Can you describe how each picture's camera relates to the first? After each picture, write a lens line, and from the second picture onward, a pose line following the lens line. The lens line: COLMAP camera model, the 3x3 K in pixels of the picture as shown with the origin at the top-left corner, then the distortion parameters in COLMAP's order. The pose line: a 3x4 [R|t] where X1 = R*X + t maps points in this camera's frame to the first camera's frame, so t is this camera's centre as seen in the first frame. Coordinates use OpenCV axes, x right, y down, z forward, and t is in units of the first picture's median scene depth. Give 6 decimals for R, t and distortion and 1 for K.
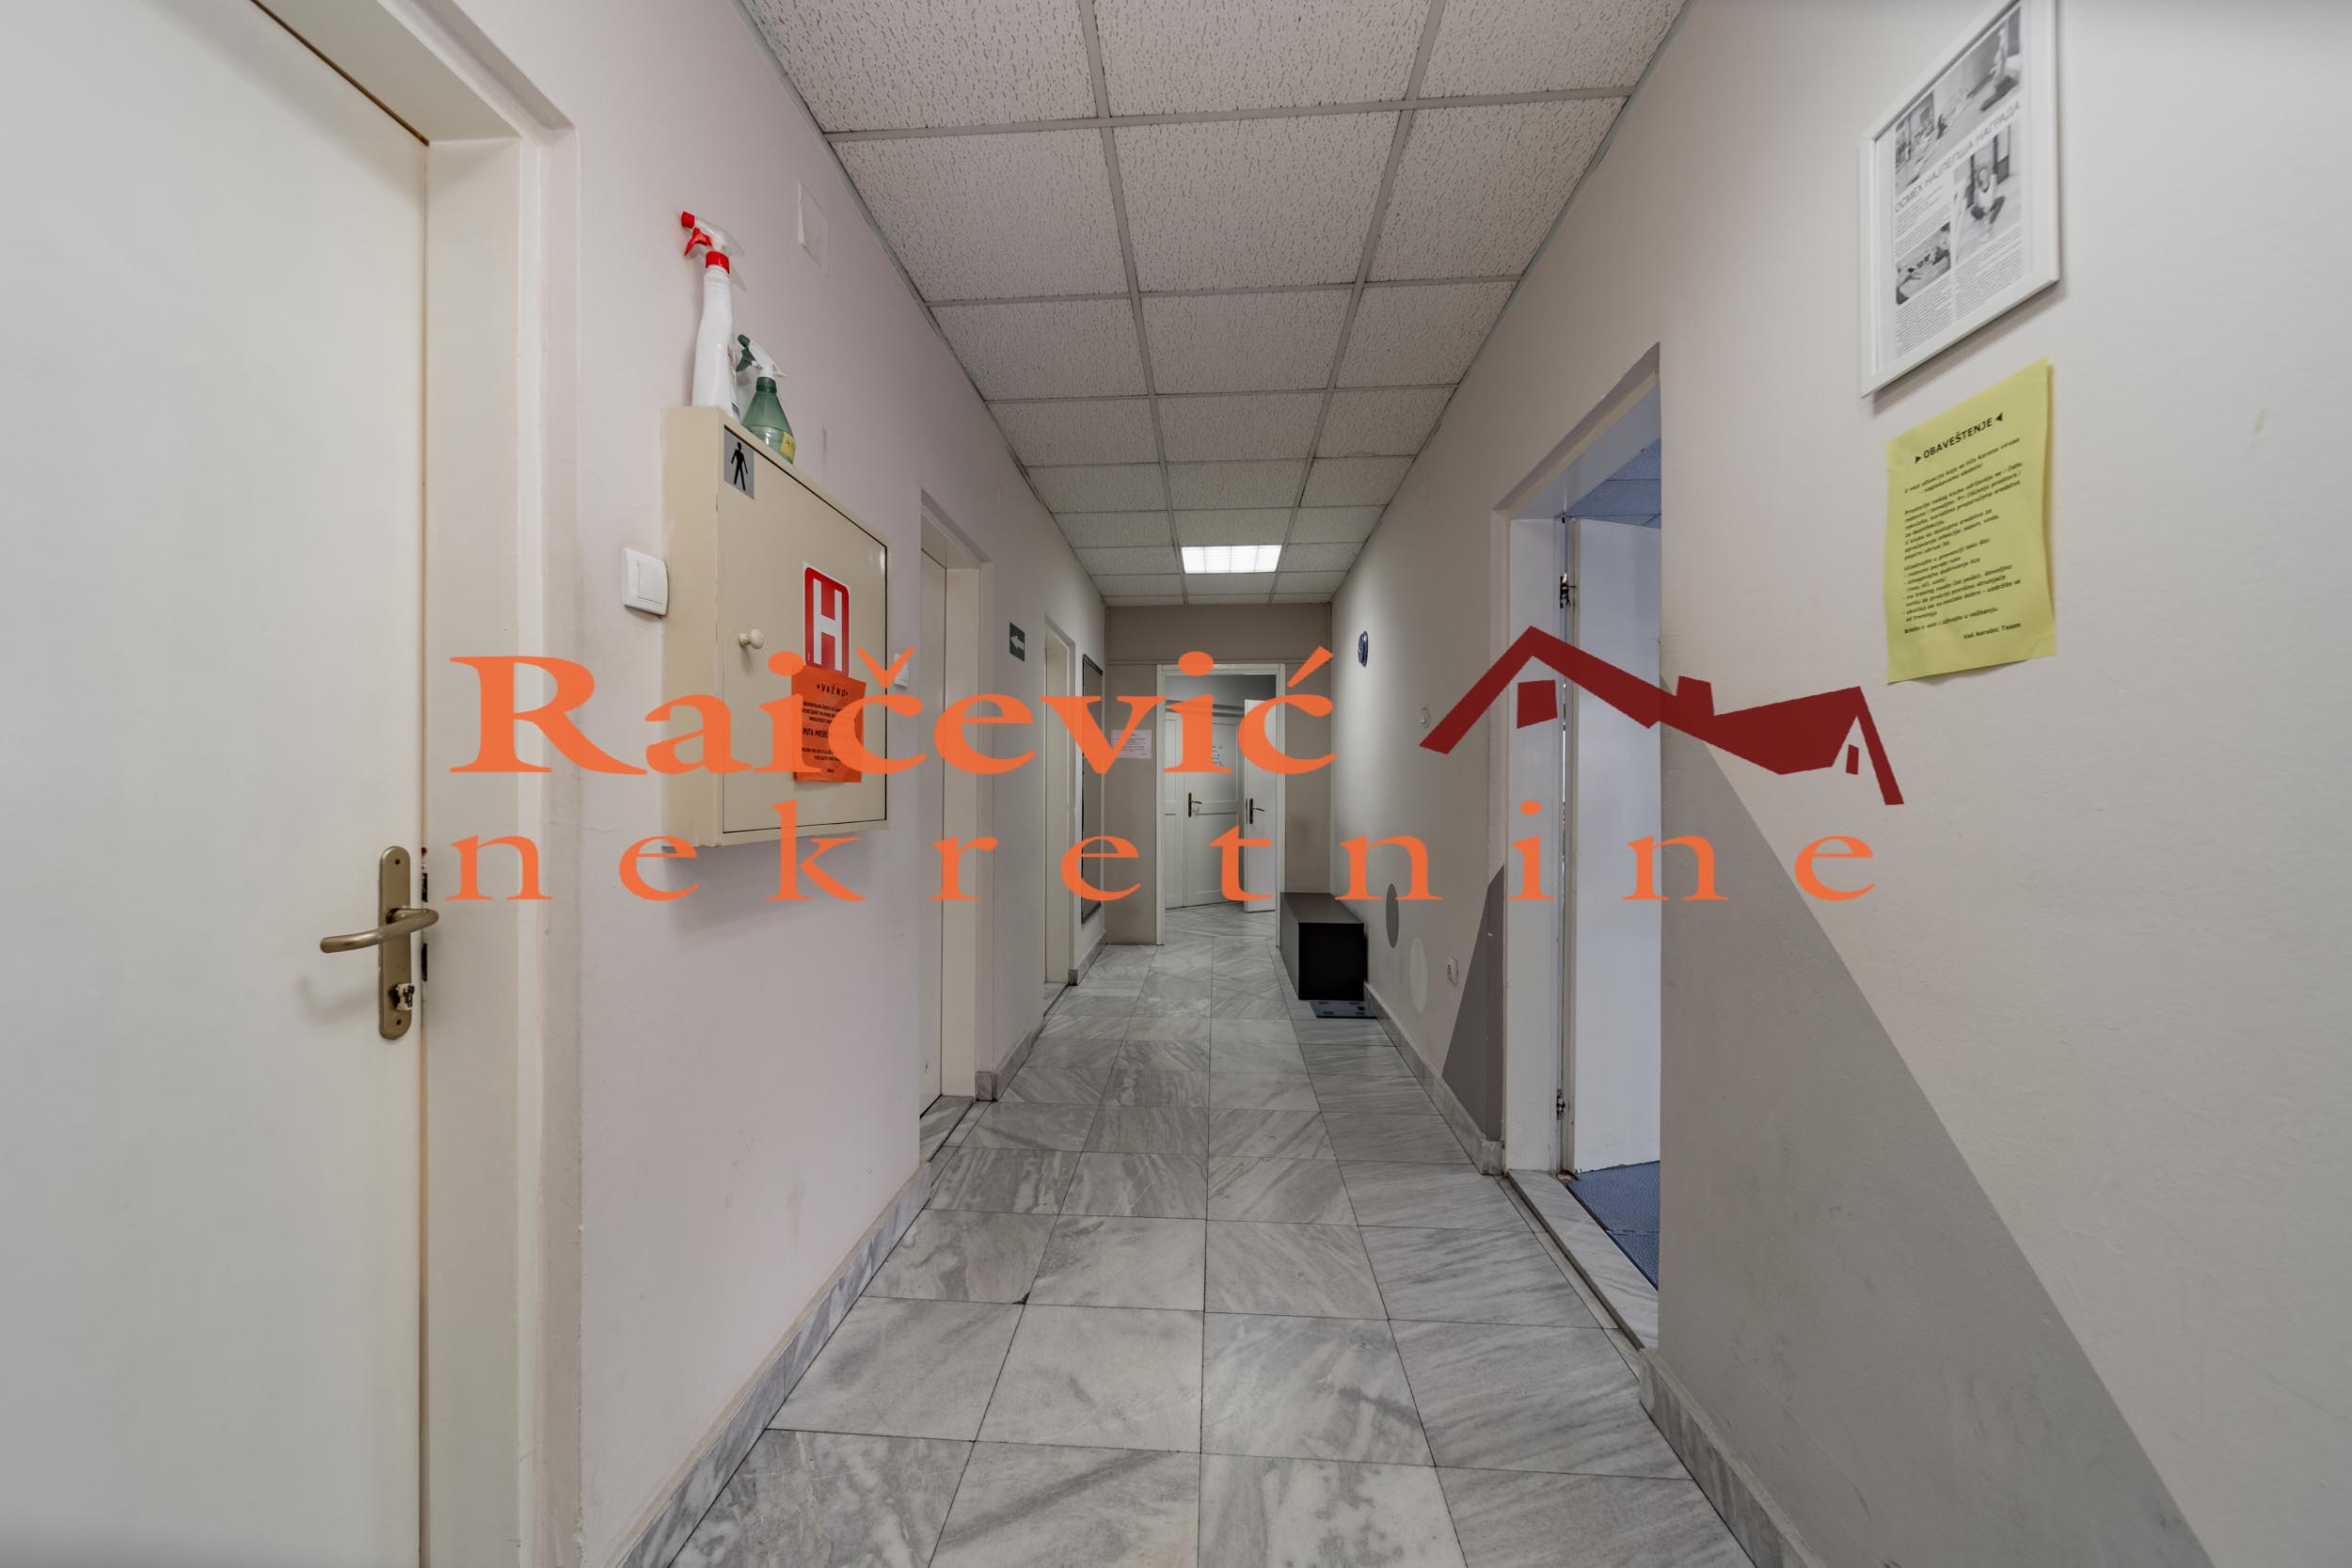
lens RADIAL K [[843.8, 0, 1176.0], [0, 843.8, 784.0], [0, 0, 1]] dist [0.000072, -0.000019]
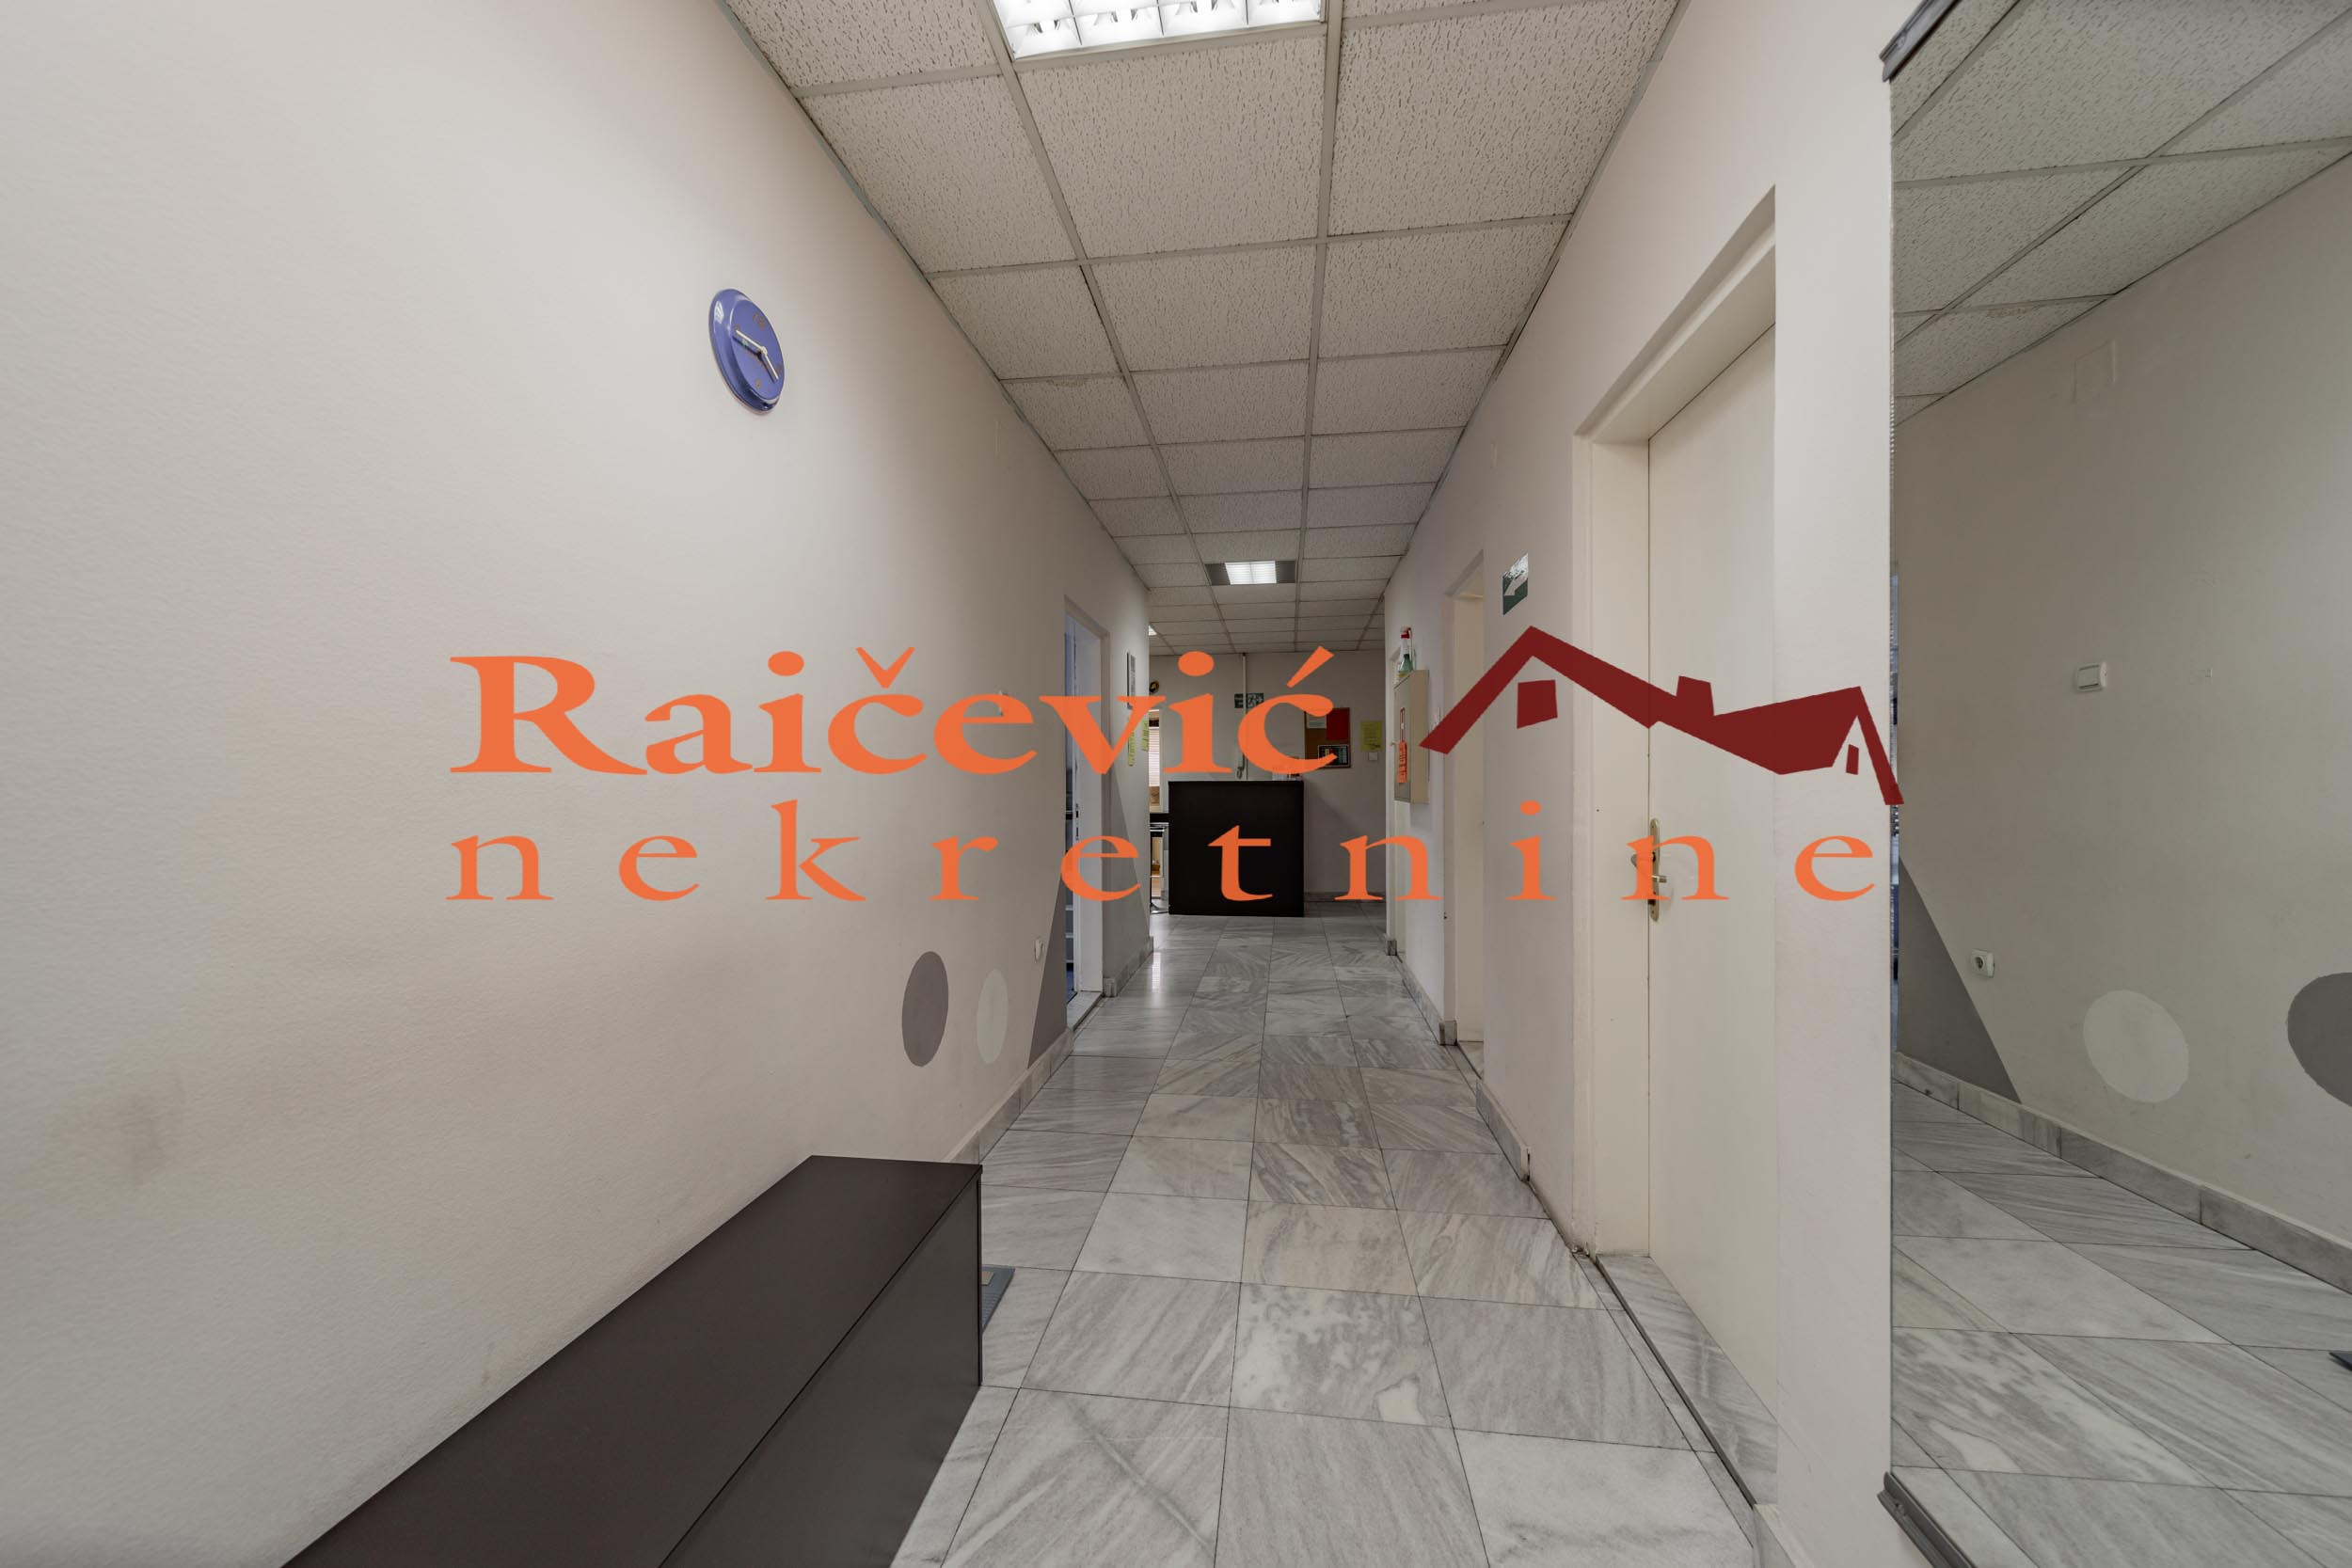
lens RADIAL K [[843.8, 0, 1176.0], [0, 843.8, 784.0], [0, 0, 1]] dist [0.000072, -0.000019]
pose [[-0.996706, -0.000315, 0.081104, 0.052471], [-0.000662, 0.999991, -0.004251, 0.008614], [-0.081102, -0.004291, -0.996697, 1.943229]]
